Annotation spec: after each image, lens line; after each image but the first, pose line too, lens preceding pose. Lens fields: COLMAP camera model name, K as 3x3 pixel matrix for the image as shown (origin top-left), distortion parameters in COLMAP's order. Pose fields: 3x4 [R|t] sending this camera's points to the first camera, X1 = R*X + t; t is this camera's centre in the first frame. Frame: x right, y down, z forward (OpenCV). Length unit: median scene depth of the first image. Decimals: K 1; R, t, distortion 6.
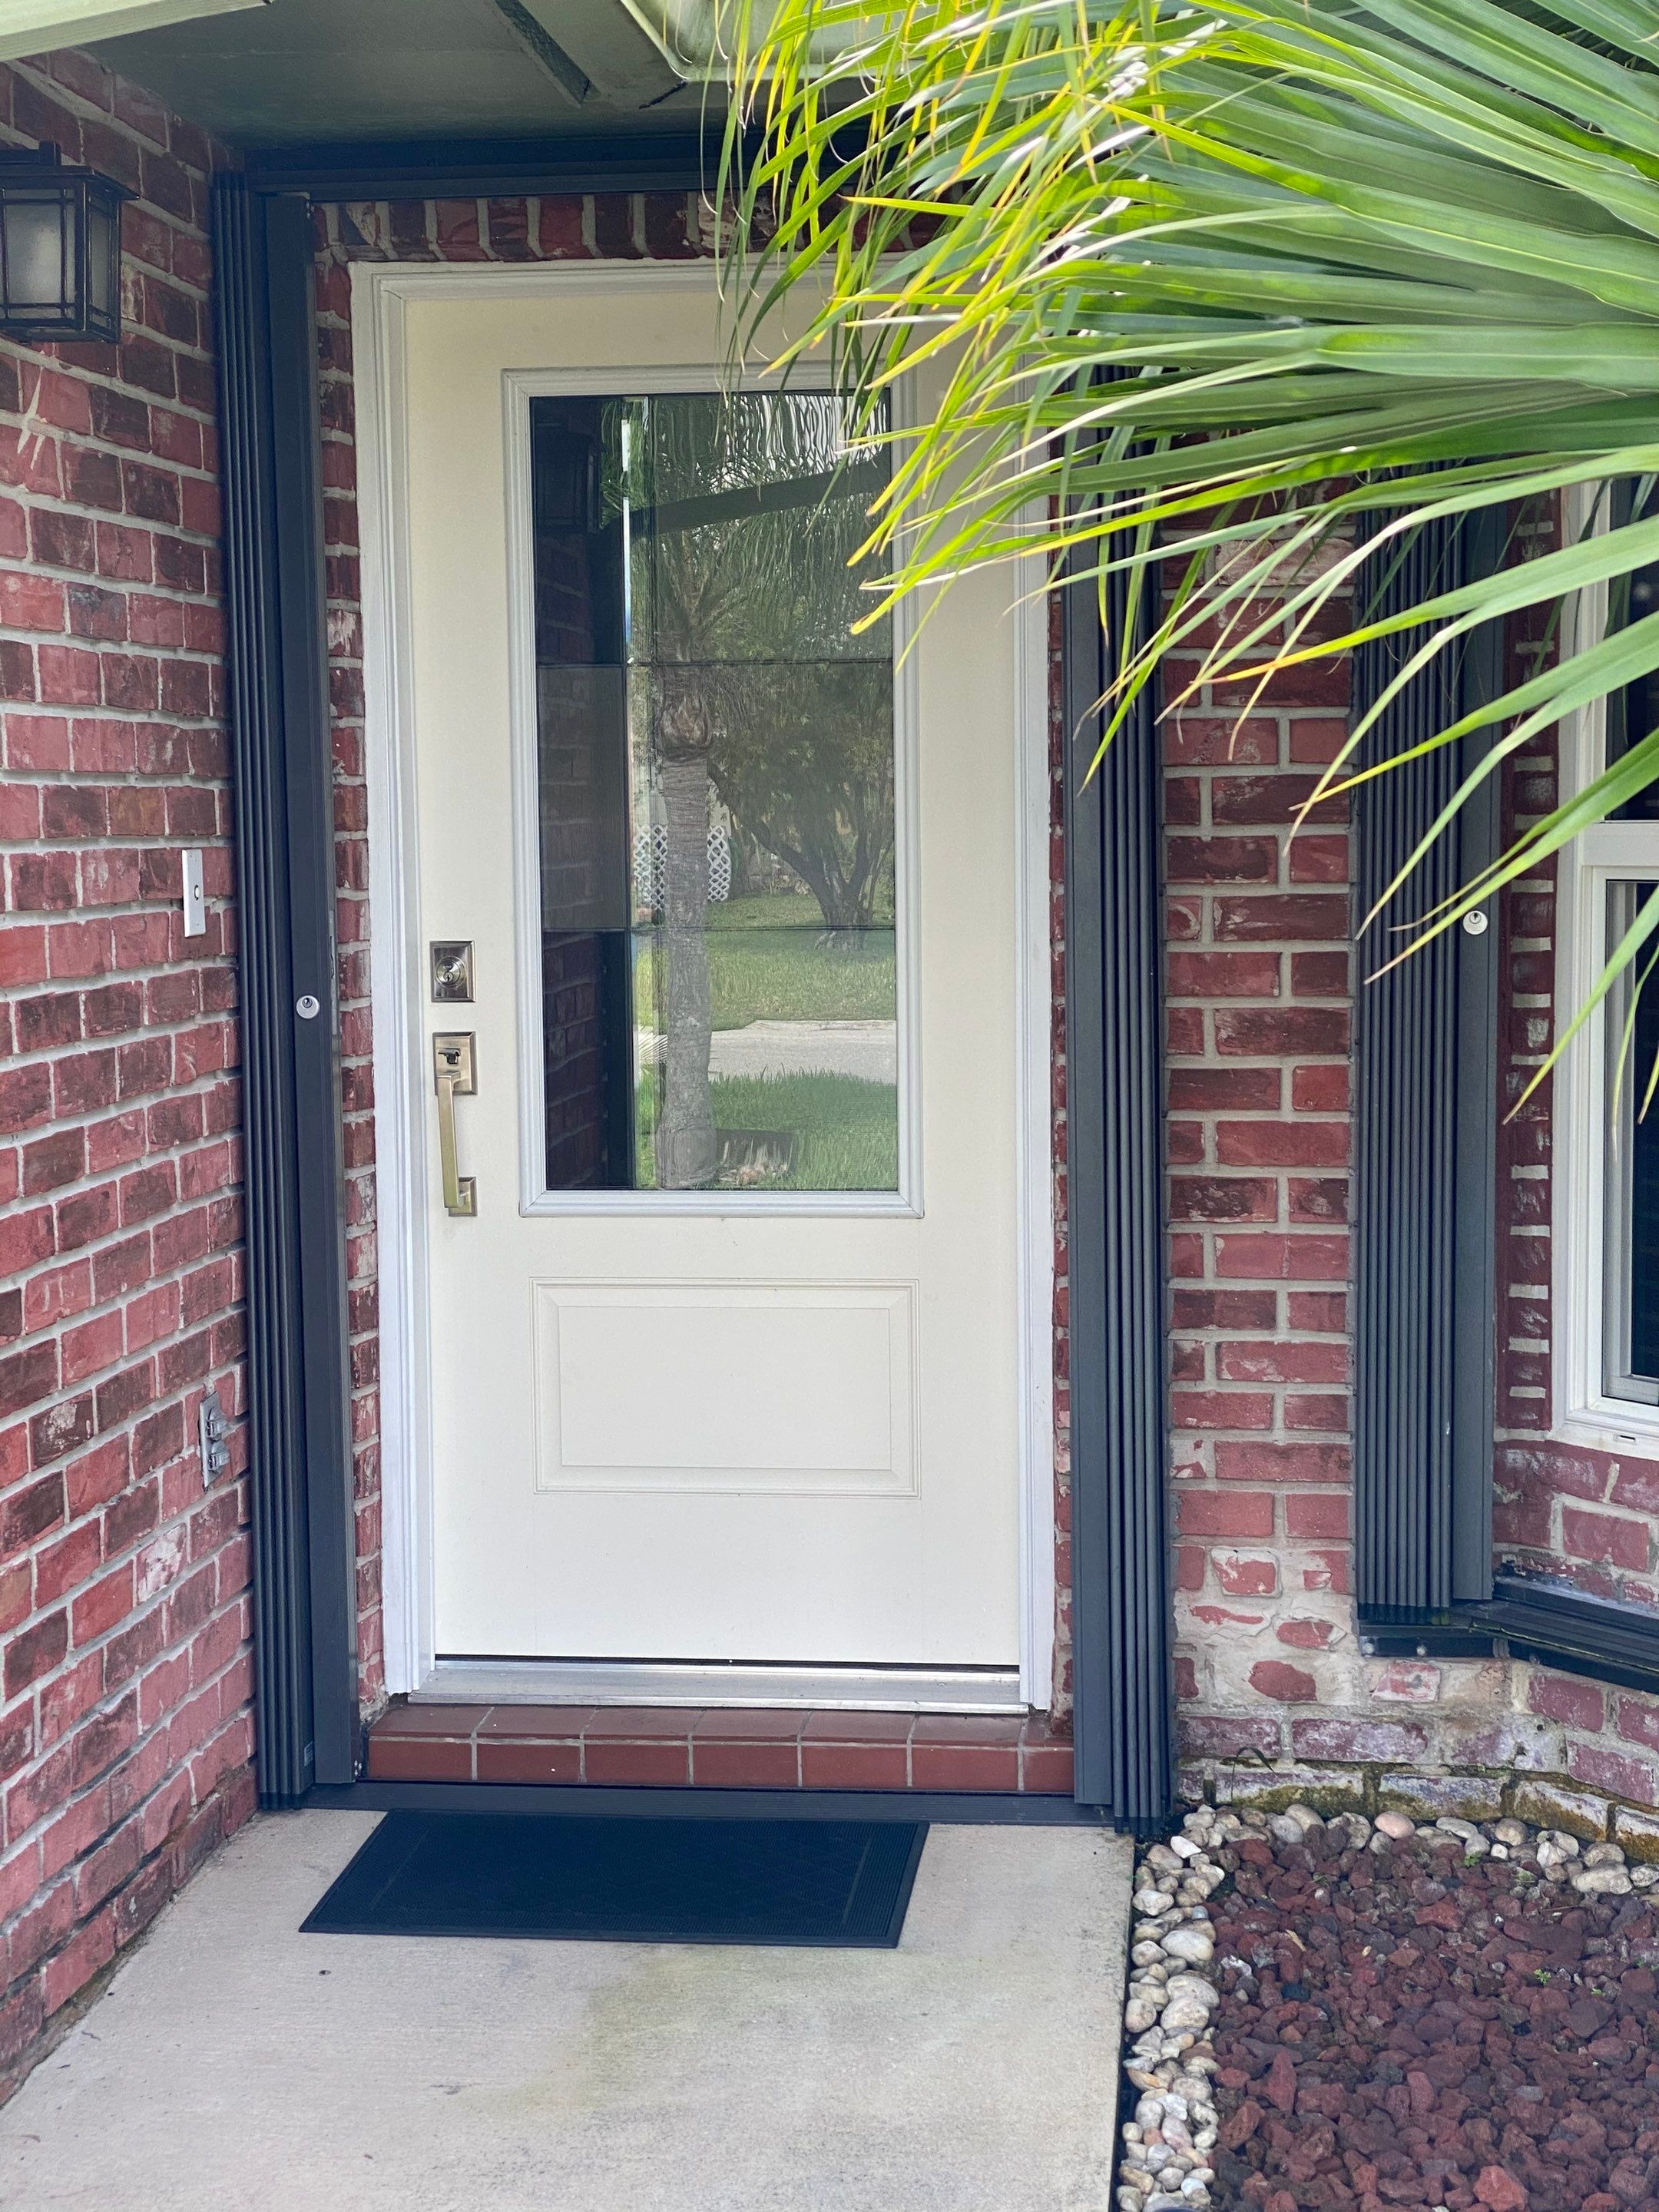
lens RADIAL K [[3332.0, 0, 834.3], [0, 3332.0, 1093.6], [0, 0, 1]] dist [0.064744, 0.102695]
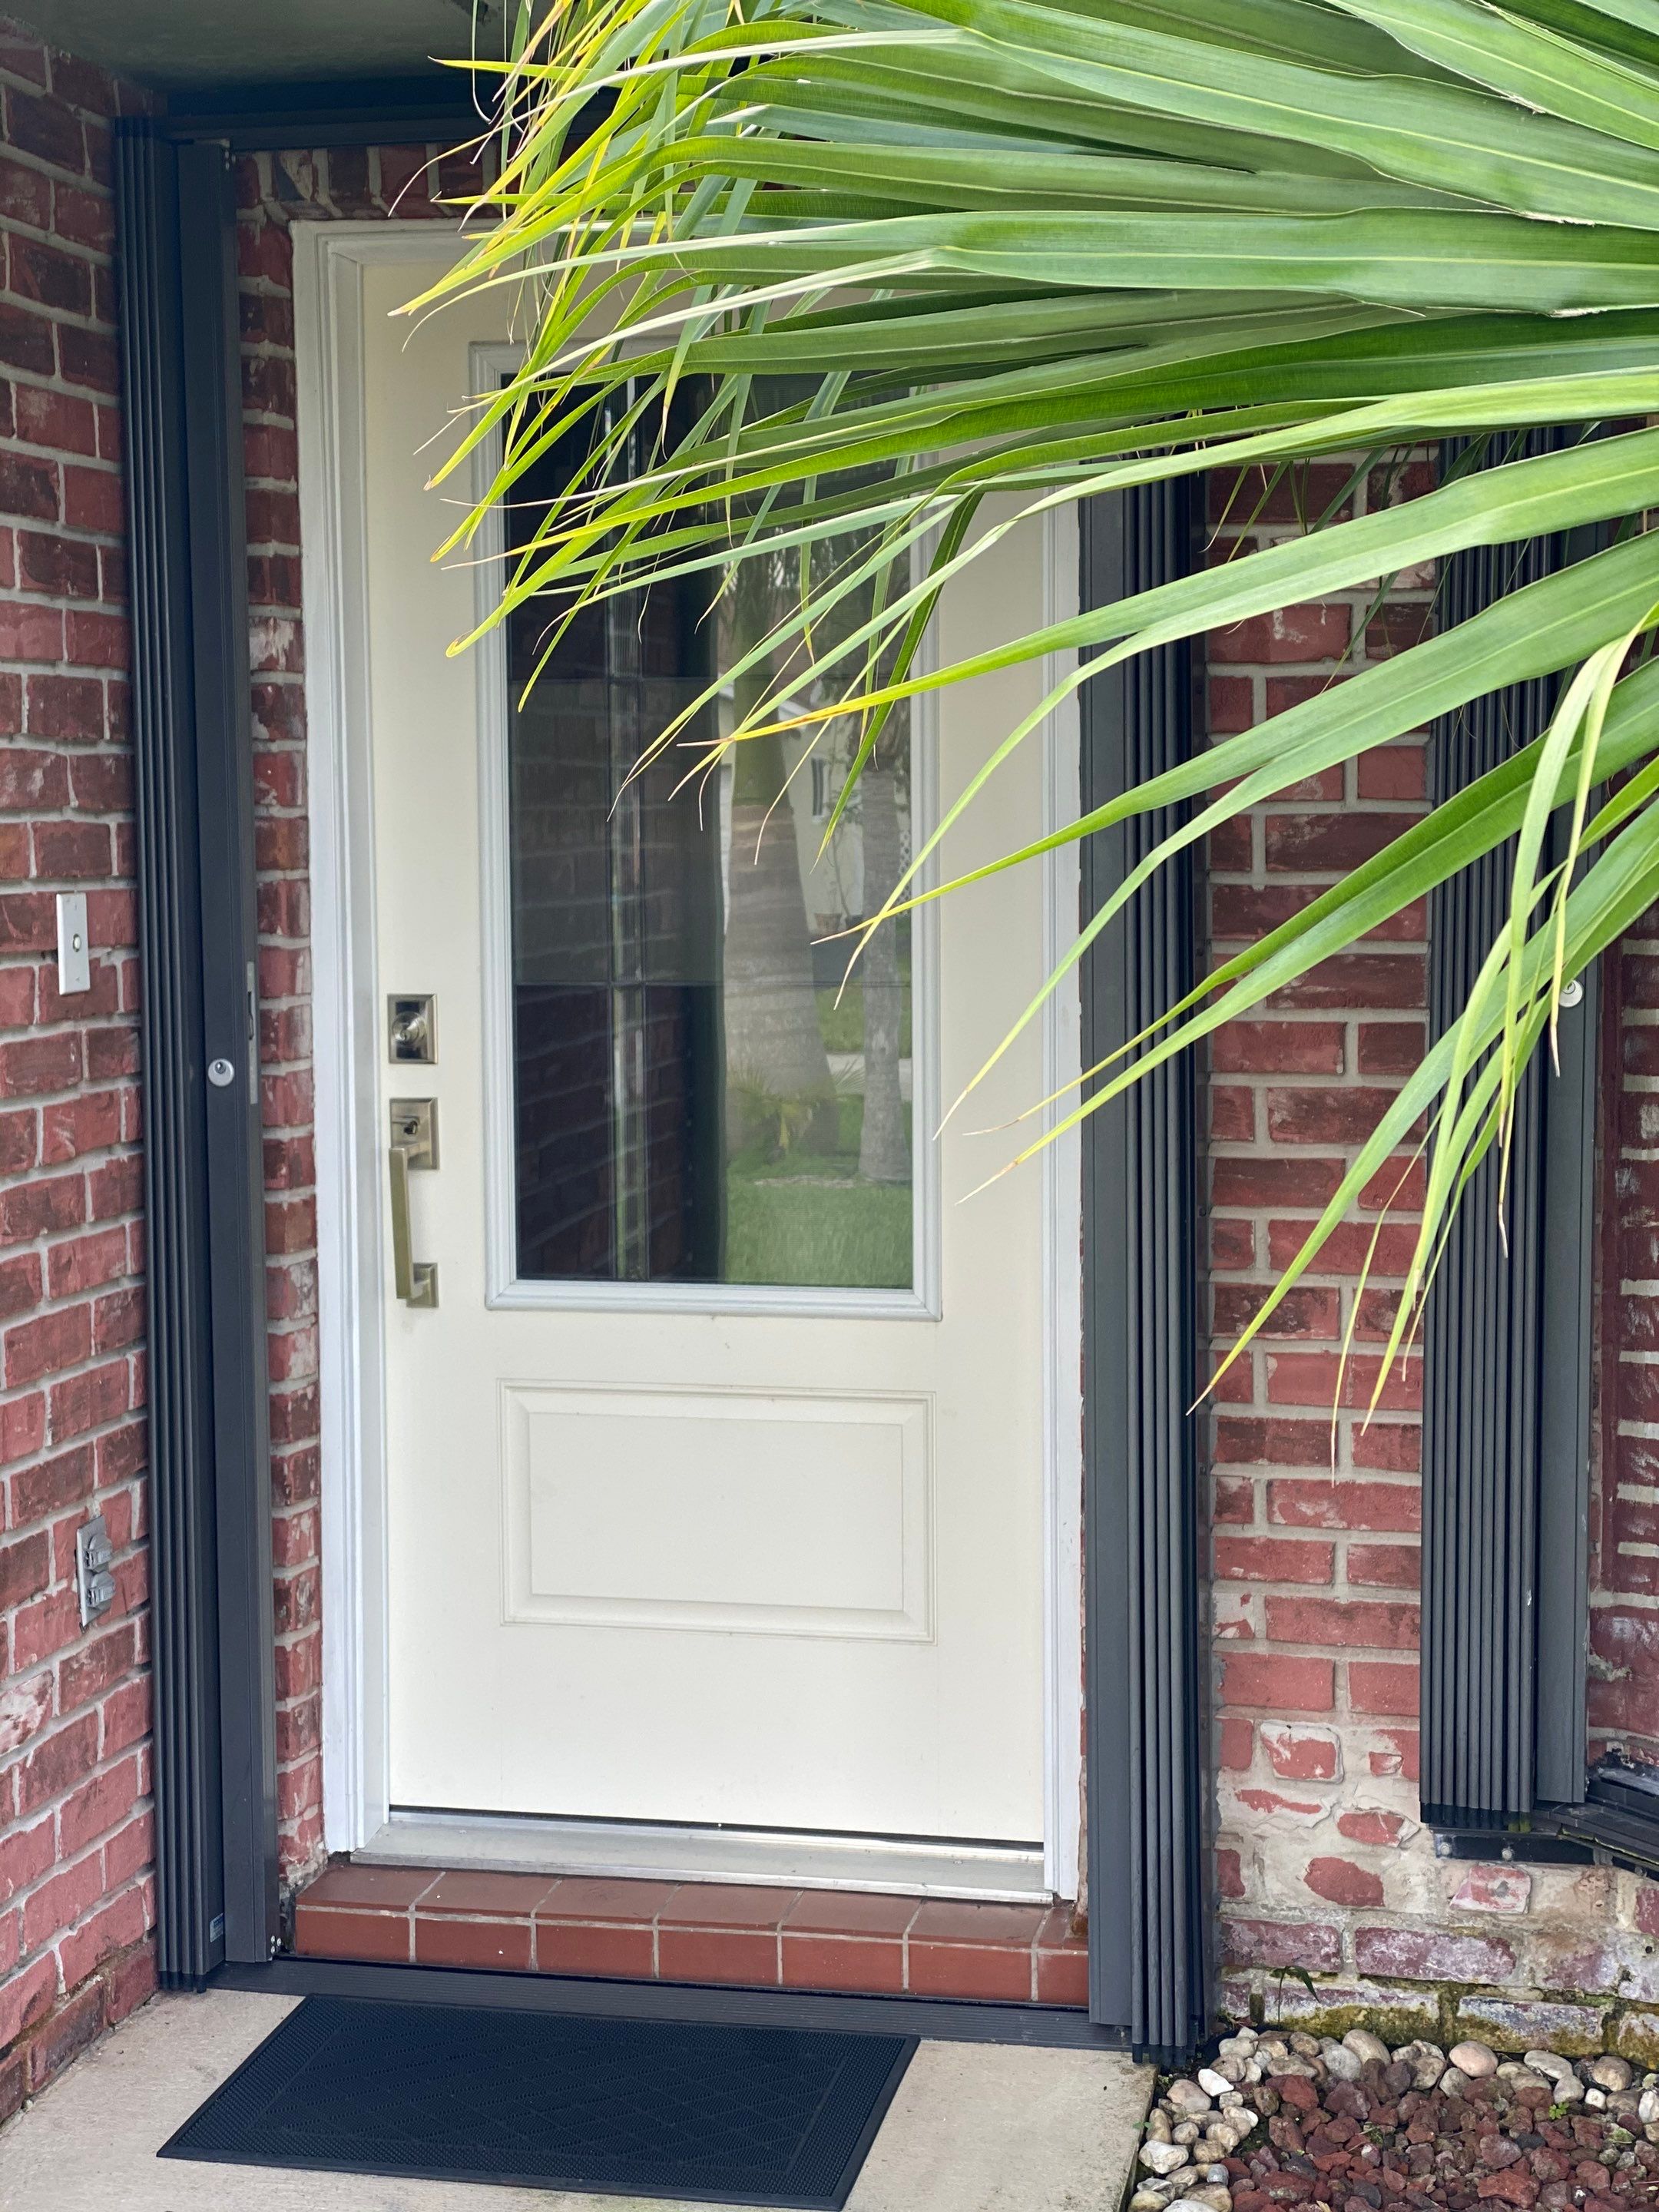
lens RADIAL K [[3335.8, 0, 837.2], [0, 3335.8, 1080.1], [0, 0, 1]] dist [0.107233, -0.314568]
pose [[0.996125, 0.012259, -0.087092, 0.079197], [-0.012669, 0.999911, -0.004151, -0.022467], [0.087033, 0.005239, 0.996192, 0.143249]]
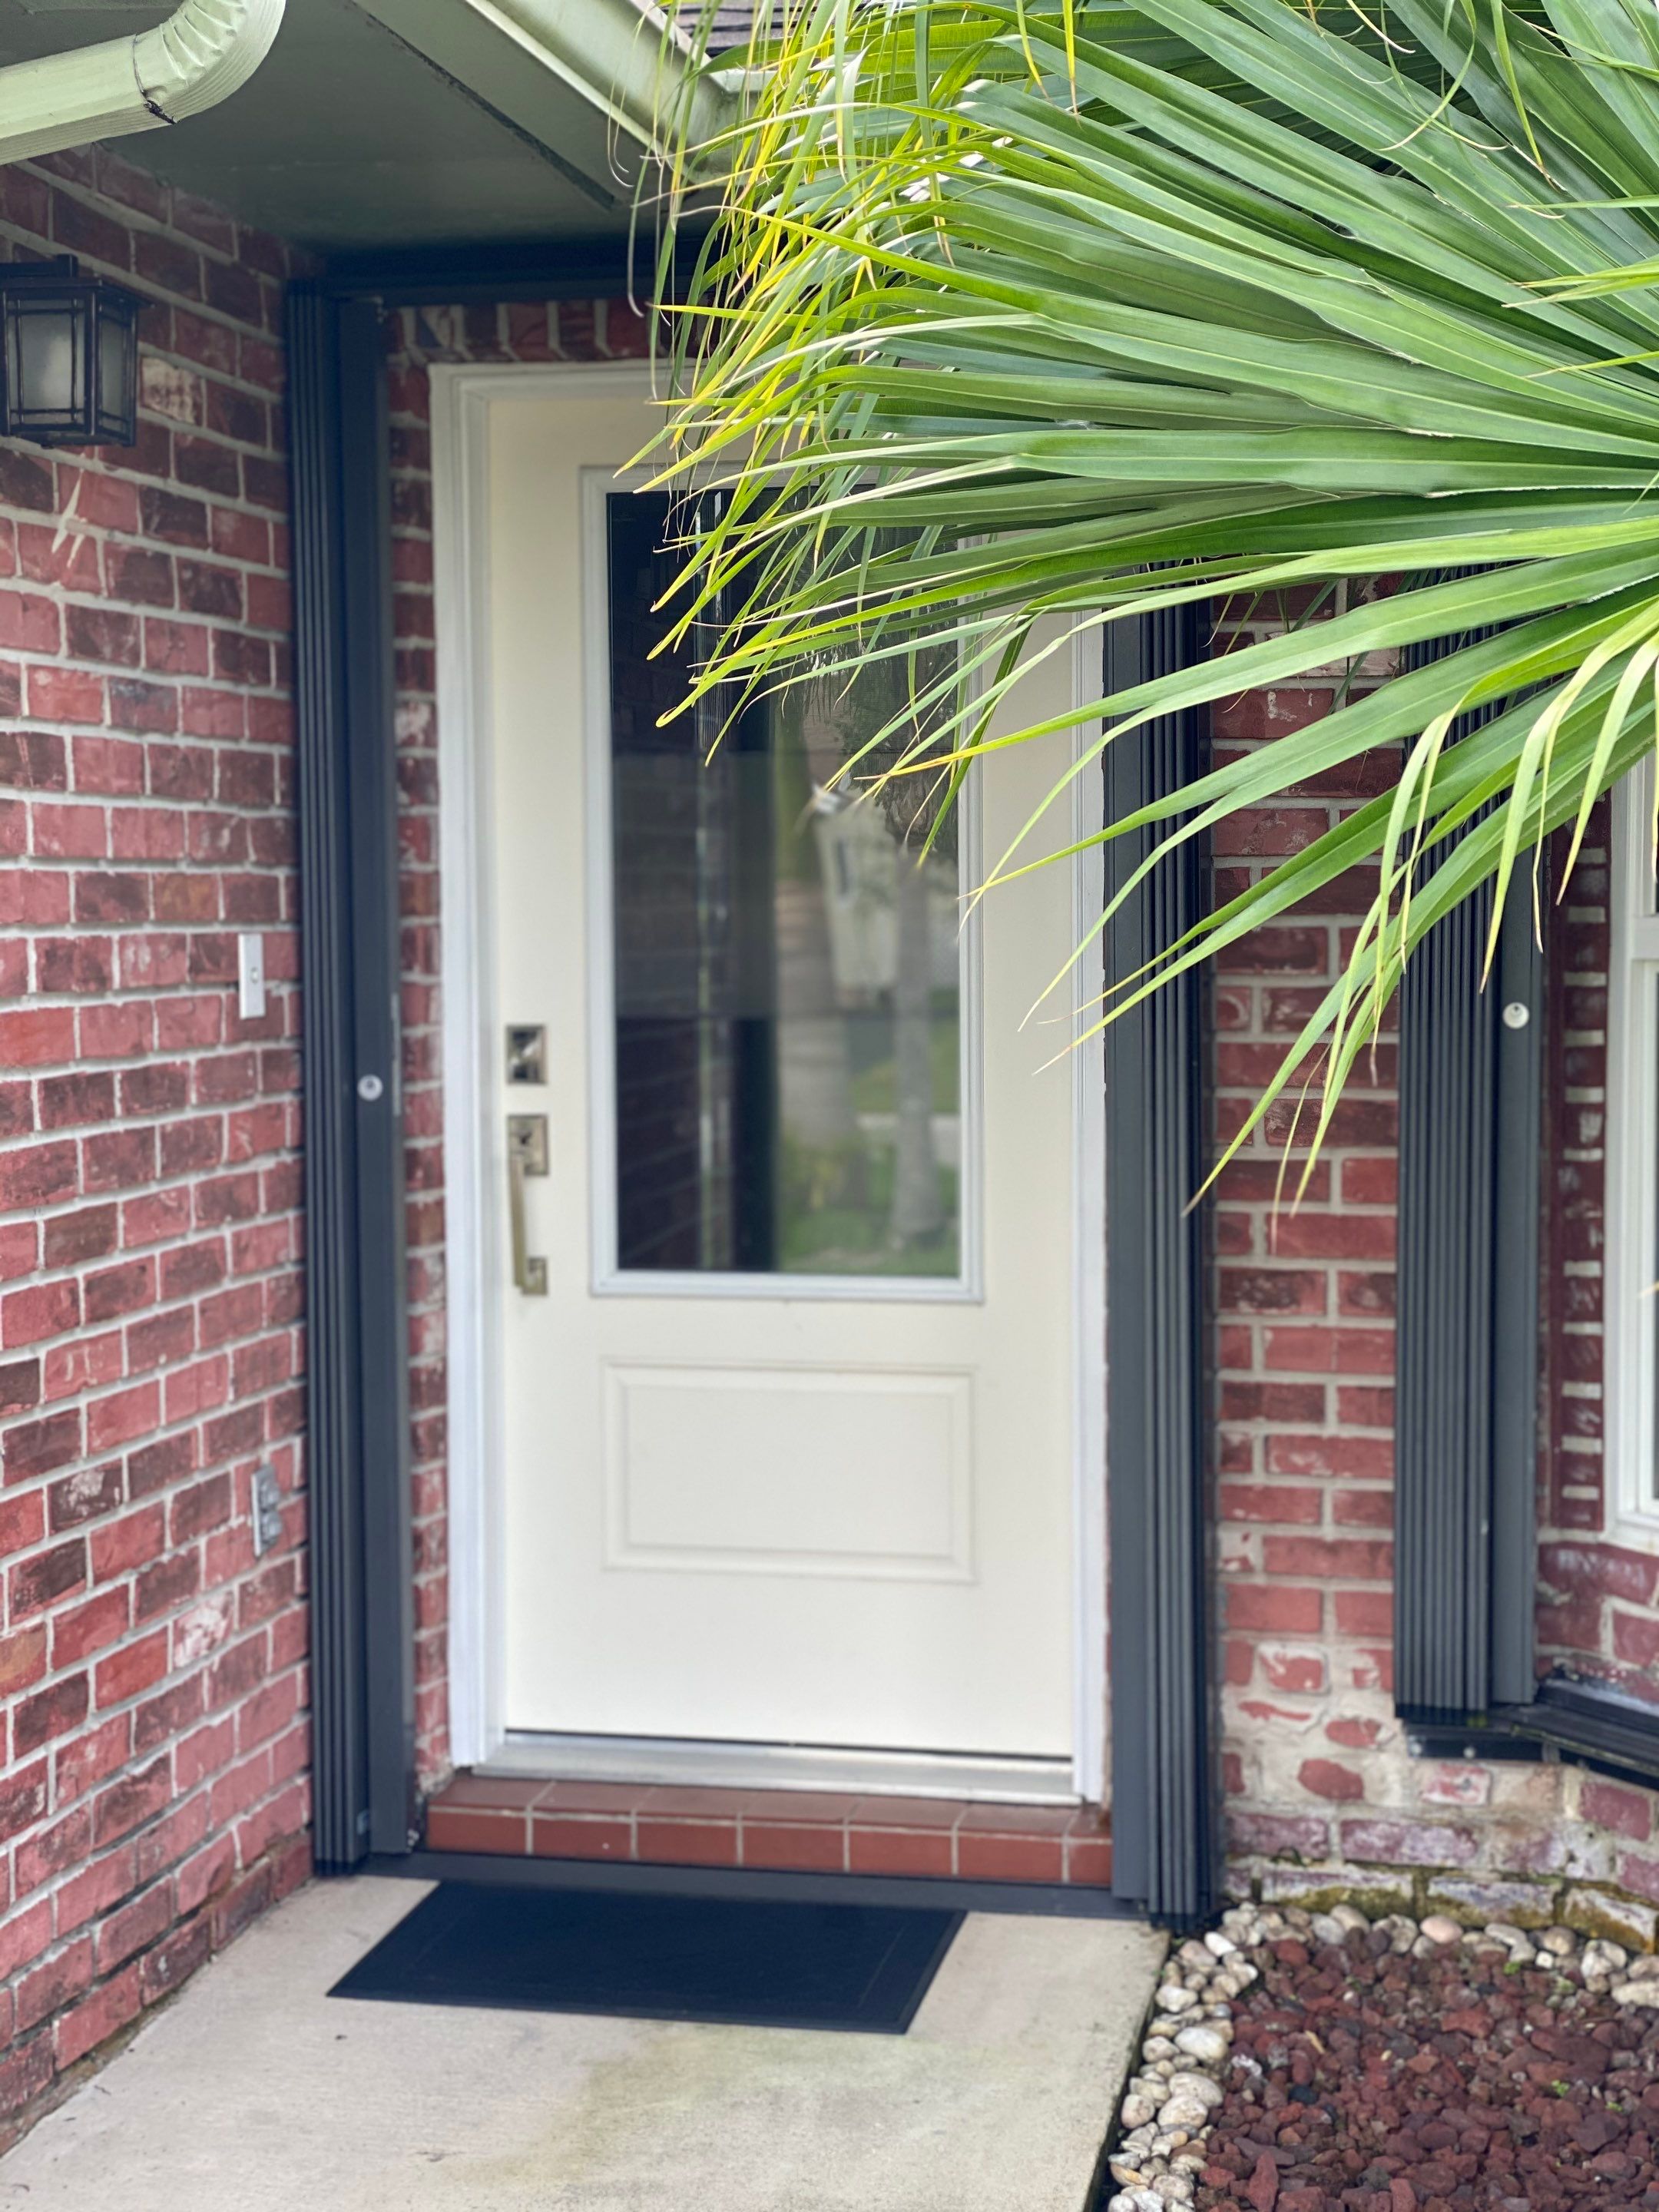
lens RADIAL K [[3334.5, 0, 829.5], [0, 3334.5, 1106.0], [0, 0, 1]] dist [0.063856, -0.001250]
pose [[0.995426, 0.010998, -0.094903, 0.079730], [-0.013068, 0.999690, -0.021214, -0.000590], [0.094641, 0.022358, 0.995260, -0.004473]]
